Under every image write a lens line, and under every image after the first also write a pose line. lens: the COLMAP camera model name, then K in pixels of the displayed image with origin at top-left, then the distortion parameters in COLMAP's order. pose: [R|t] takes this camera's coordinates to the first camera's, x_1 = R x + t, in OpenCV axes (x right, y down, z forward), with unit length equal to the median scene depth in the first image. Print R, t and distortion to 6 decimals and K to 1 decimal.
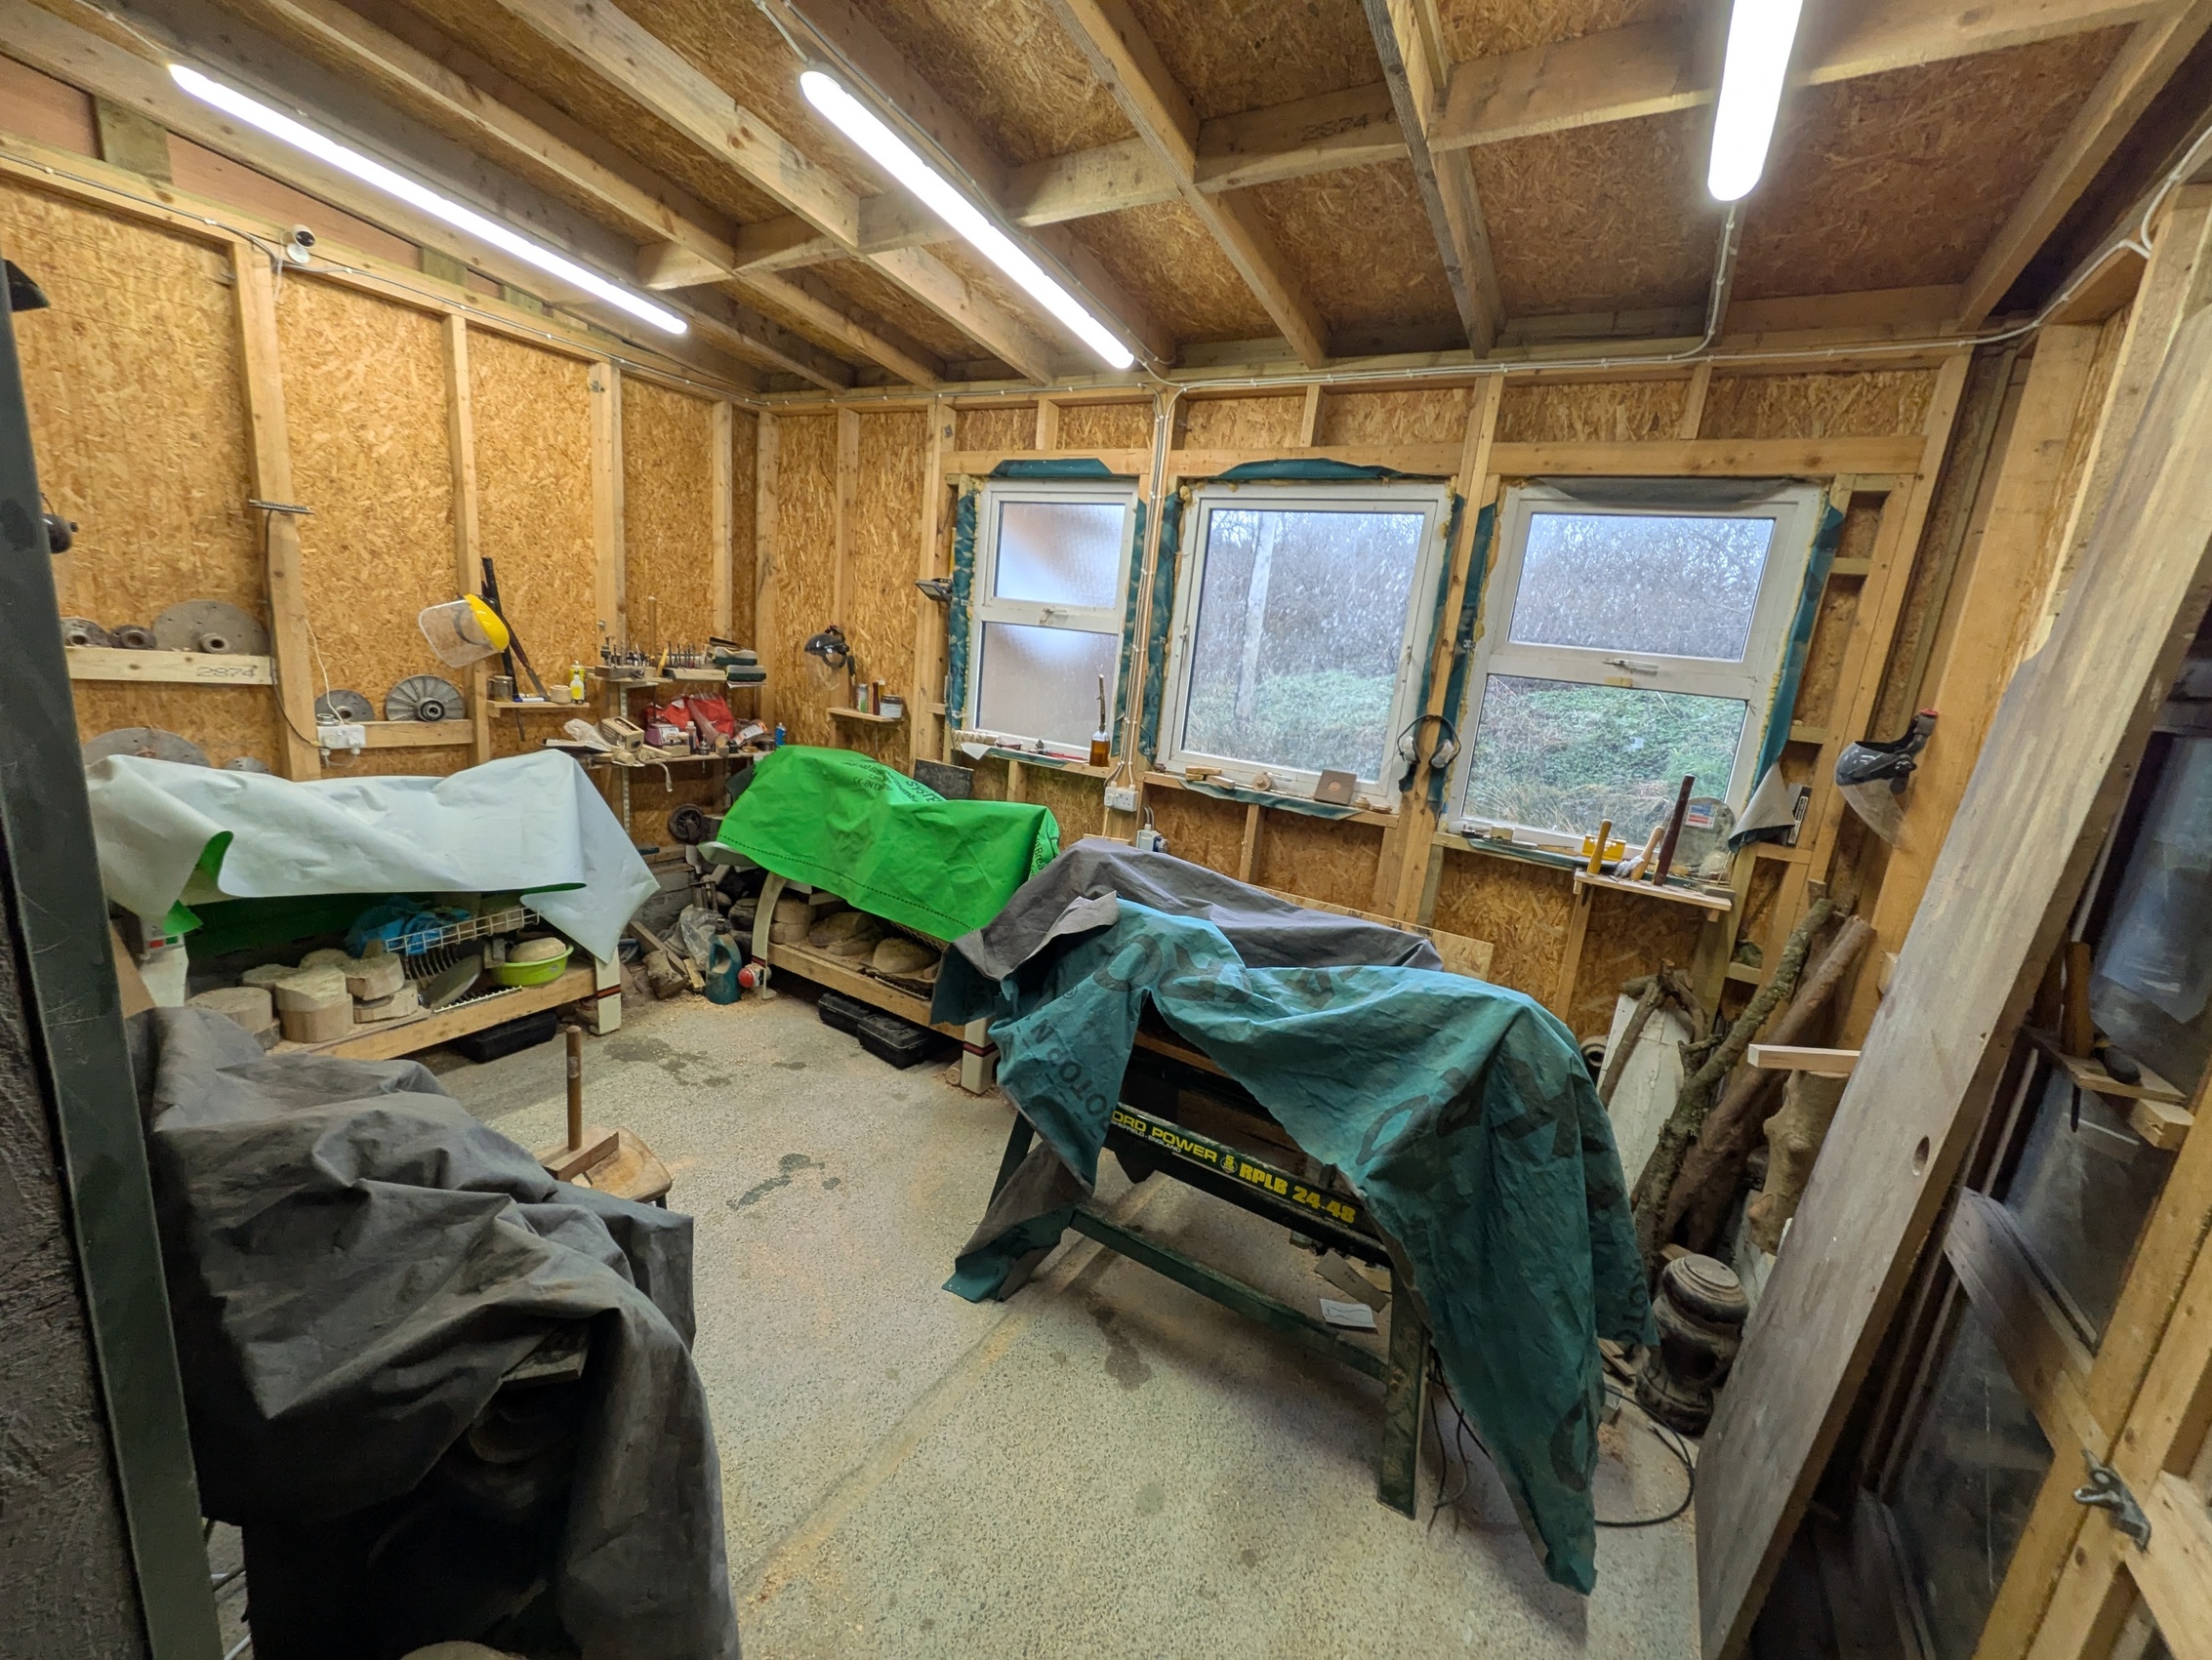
lens RADIAL K [[860.6, 0, 1110.2], [0, 860.6, 826.4], [0, 0, 1]] dist [-0.001940, 0.000255]
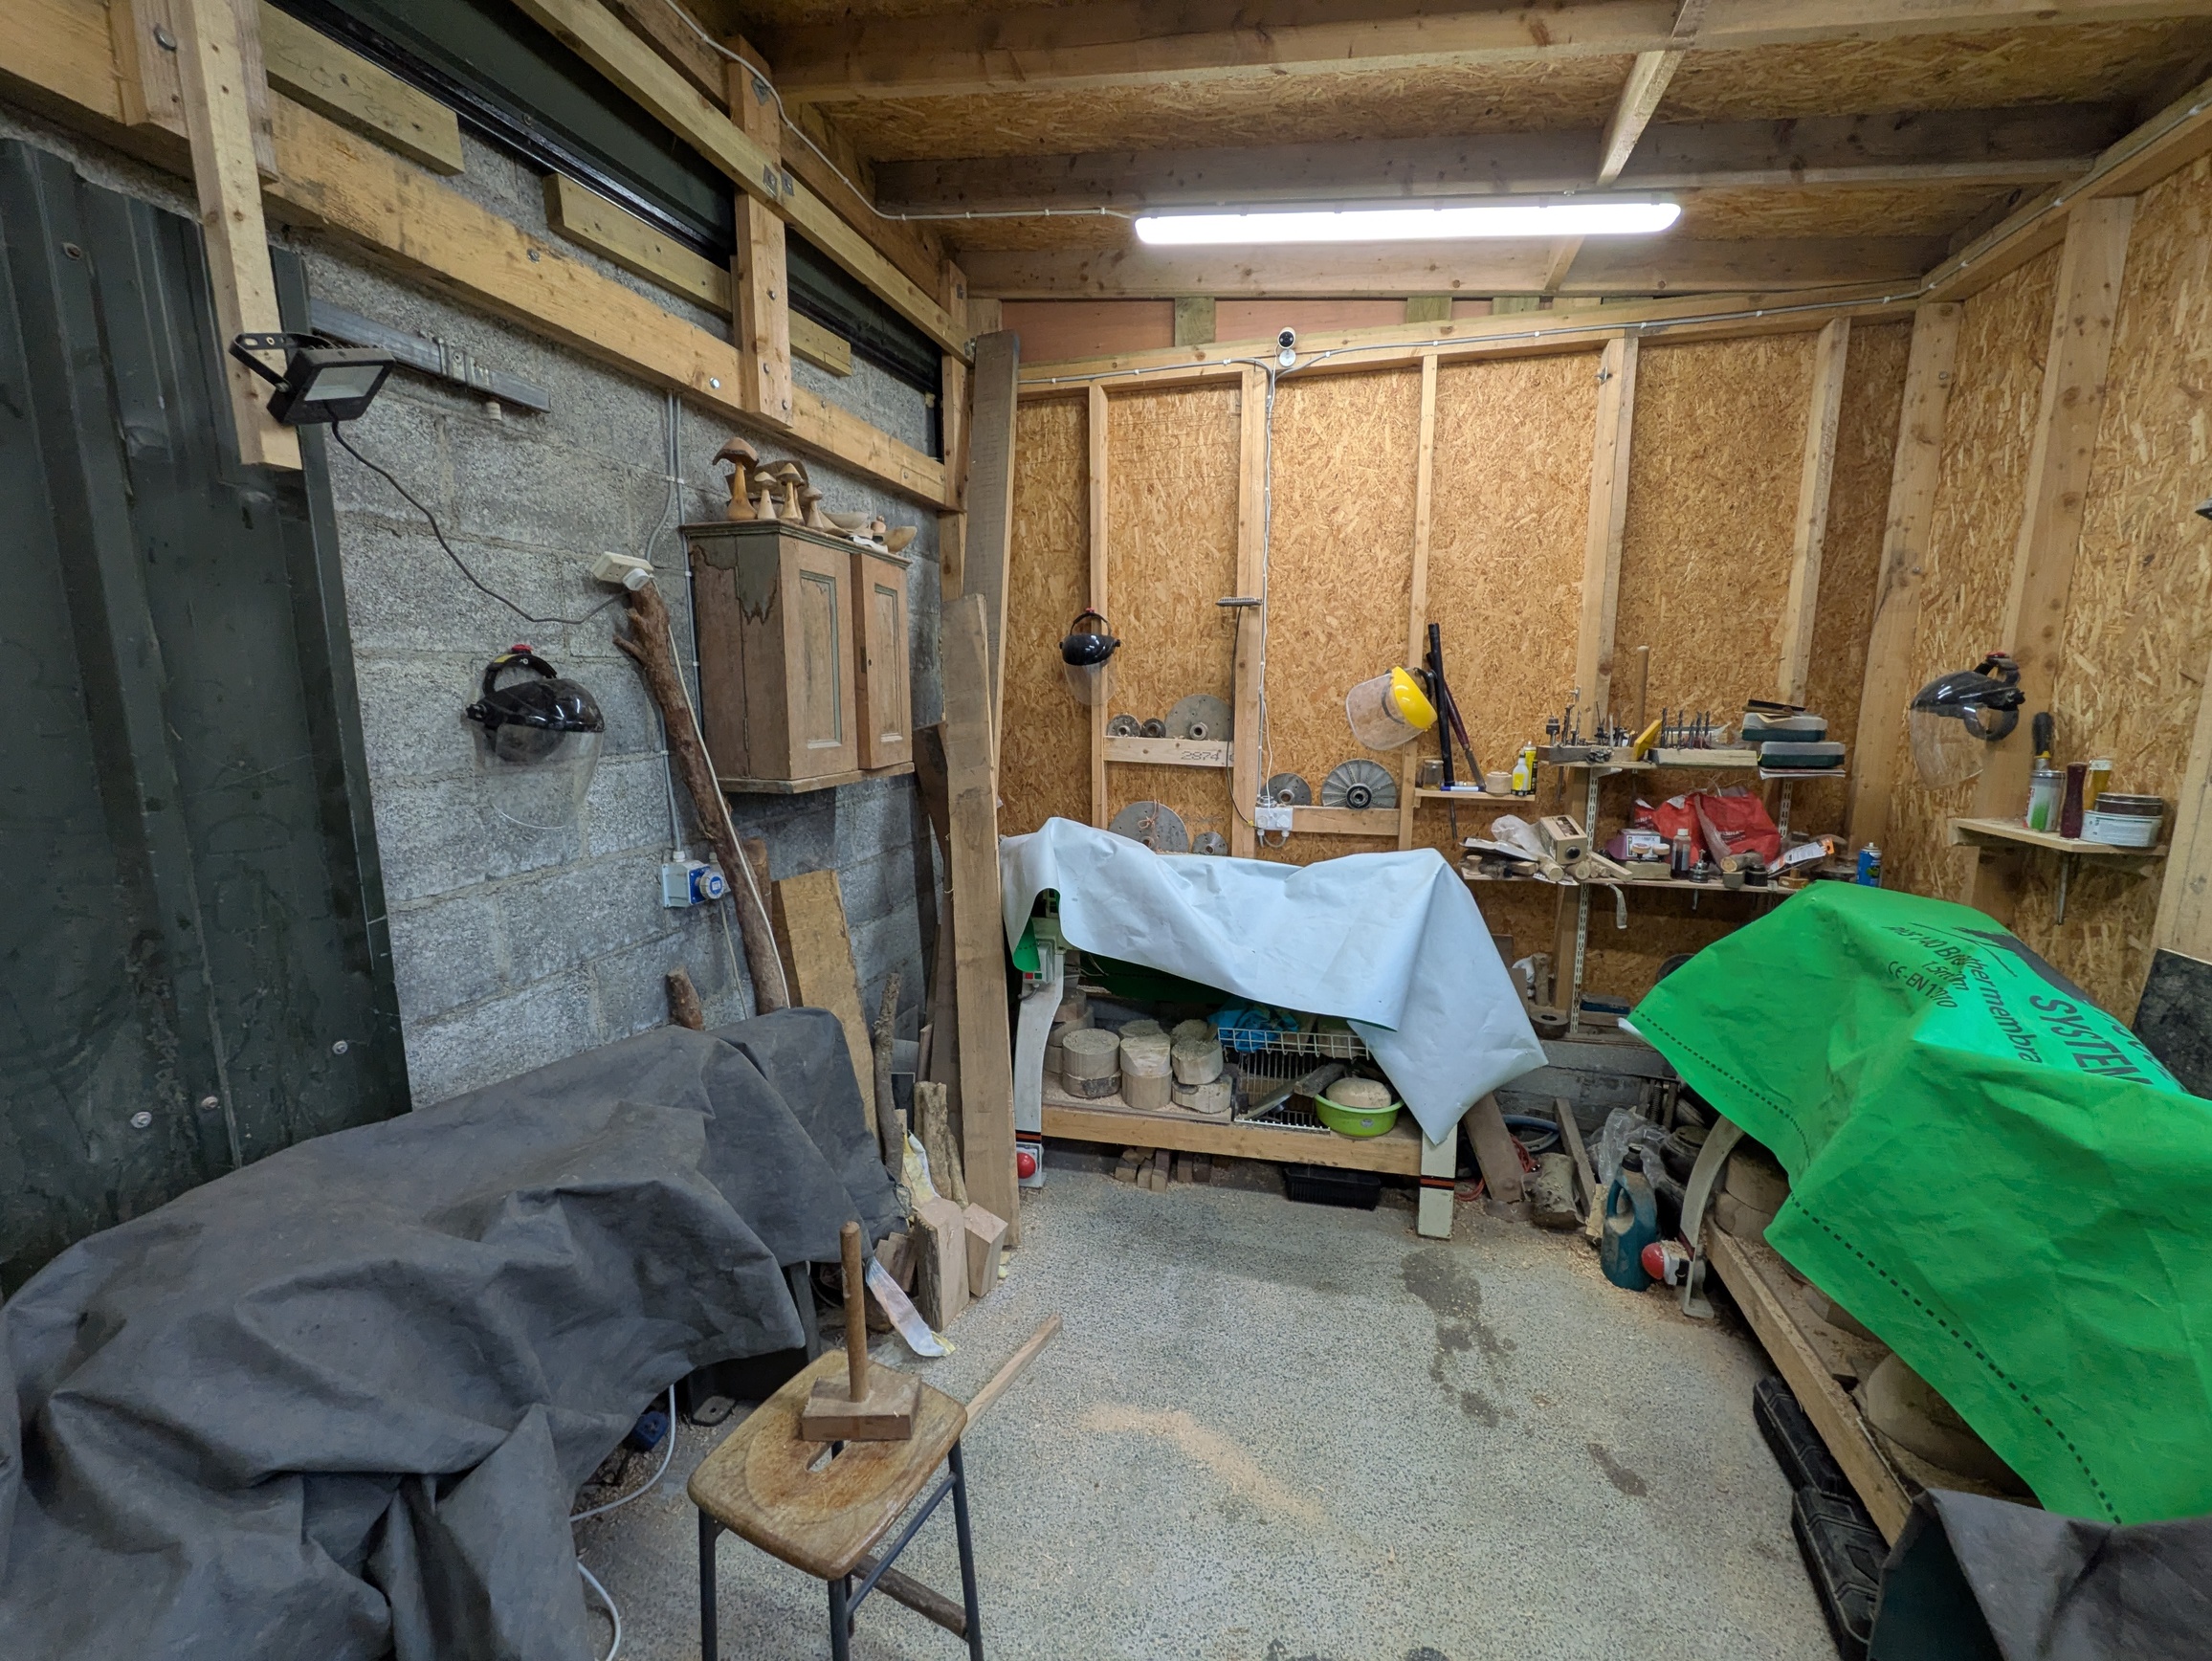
lens RADIAL K [[860.8, 0, 1146.3], [0, 860.8, 834.2], [0, 0, 1]] dist [-0.001940, 0.000255]
pose [[0.267219, 0.054630, -0.962086, 0.039048], [-0.177028, 0.984183, 0.006715, -0.062229], [0.947235, 0.168522, 0.272664, 0.543284]]
